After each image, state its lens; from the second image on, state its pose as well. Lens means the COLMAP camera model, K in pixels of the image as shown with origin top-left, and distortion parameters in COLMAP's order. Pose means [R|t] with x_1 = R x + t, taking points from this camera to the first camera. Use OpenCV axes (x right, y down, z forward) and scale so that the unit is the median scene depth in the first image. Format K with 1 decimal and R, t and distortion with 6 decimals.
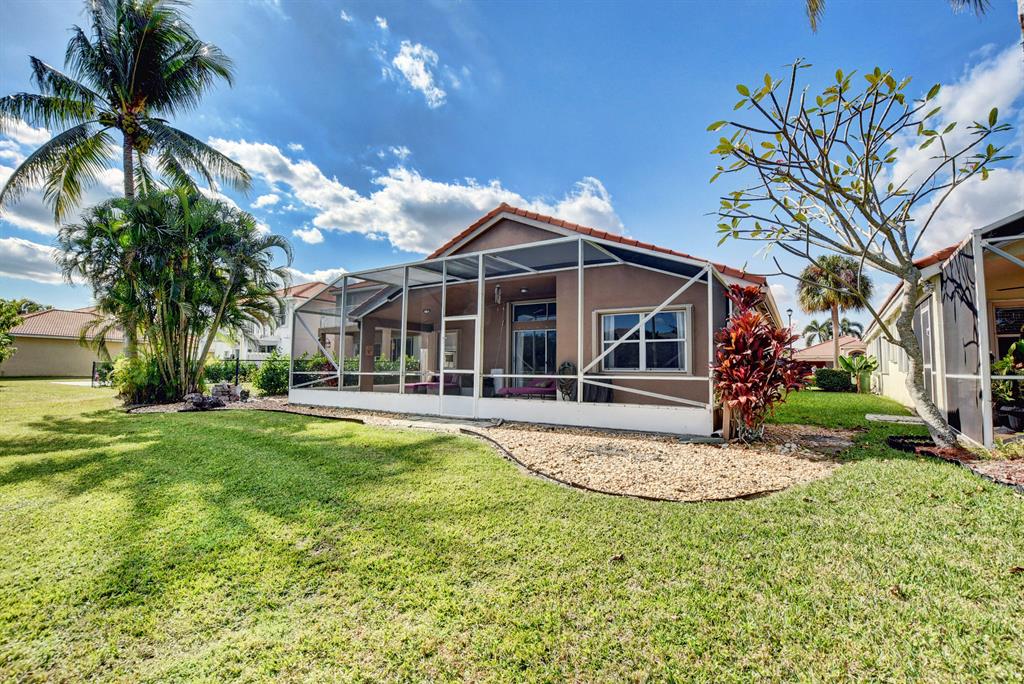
lens RADIAL K [[457.6, 0, 502.9], [0, 457.6, 337.8], [0, 0, 1]] dist [-0.032136, 0.002011]
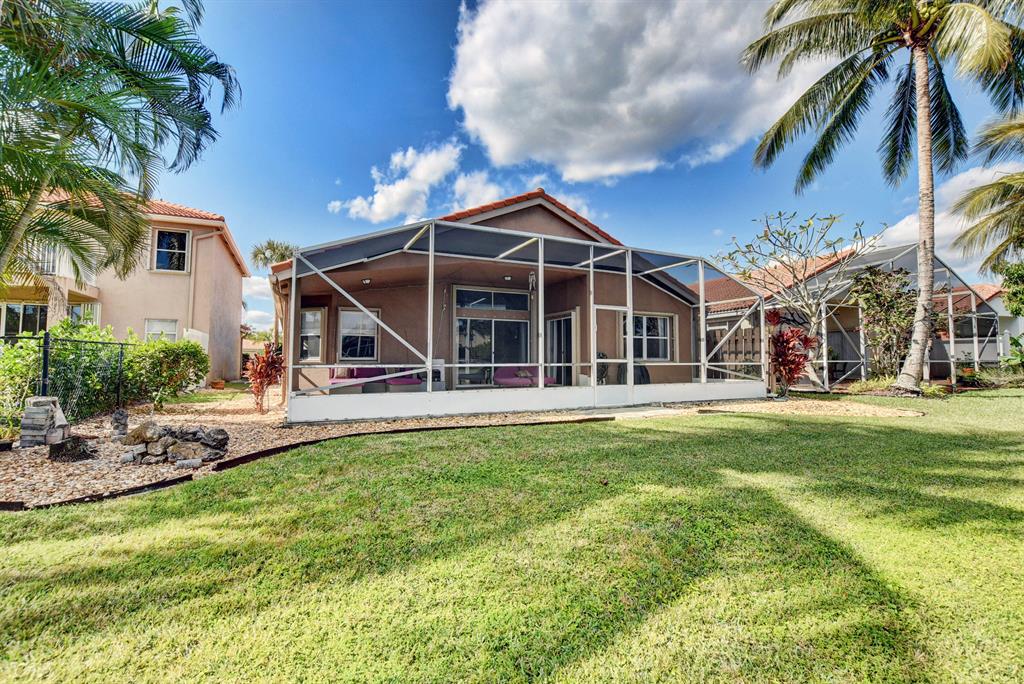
lens RADIAL K [[457.6, 0, 506.8], [0, 457.6, 342.5], [0, 0, 1]] dist [-0.032136, 0.002011]
pose [[0.513278, 0.029056, 0.857730, -1.053908], [-0.058204, 0.998304, 0.001012, 0.044445], [-0.856246, -0.050443, 0.514099, 0.664584]]
